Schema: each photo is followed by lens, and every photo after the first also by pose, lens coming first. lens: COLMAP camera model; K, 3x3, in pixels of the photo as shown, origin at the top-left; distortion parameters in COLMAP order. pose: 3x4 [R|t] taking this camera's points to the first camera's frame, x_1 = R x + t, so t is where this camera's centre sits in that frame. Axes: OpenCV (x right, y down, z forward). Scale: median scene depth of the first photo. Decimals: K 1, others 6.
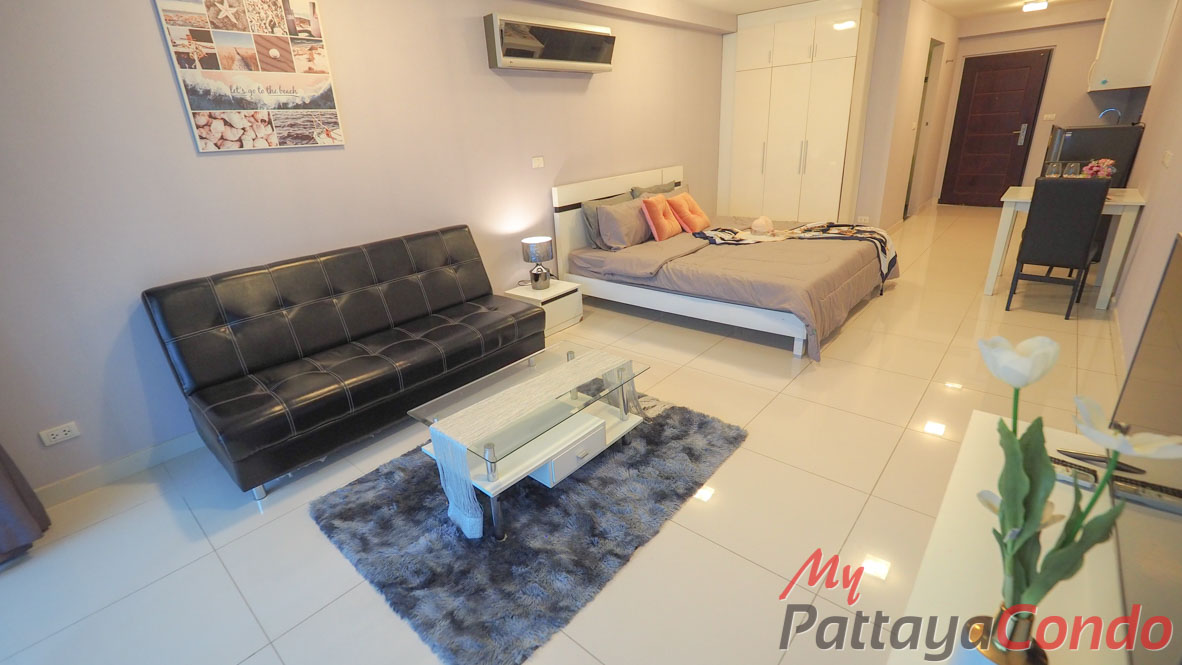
lens RADIAL K [[514.8, 0, 586.7], [0, 514.8, 330.8], [0, 0, 1]] dist [-0.001040, -0.000278]
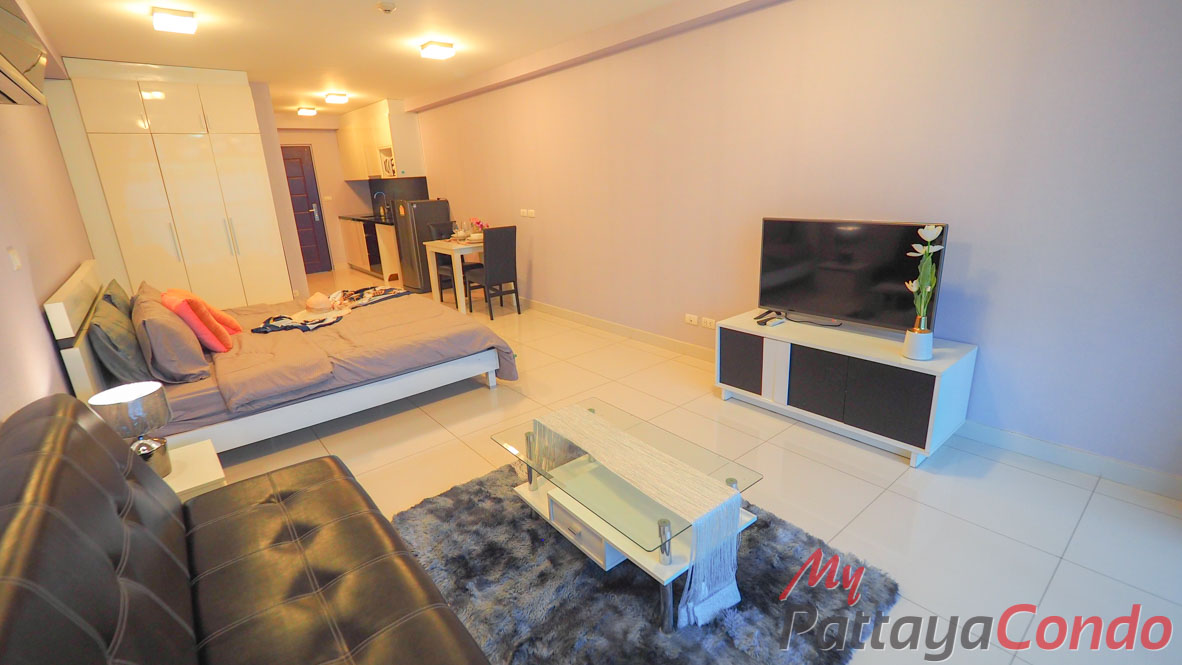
lens RADIAL K [[514.8, 0, 586.7], [0, 514.8, 330.8], [0, 0, 1]] dist [-0.001040, -0.000278]
pose [[0.160762, -0.235385, 0.958514, -0.514355], [0.387237, 0.908322, 0.158111, -0.136715], [-0.907856, 0.345754, 0.237173, 0.434626]]
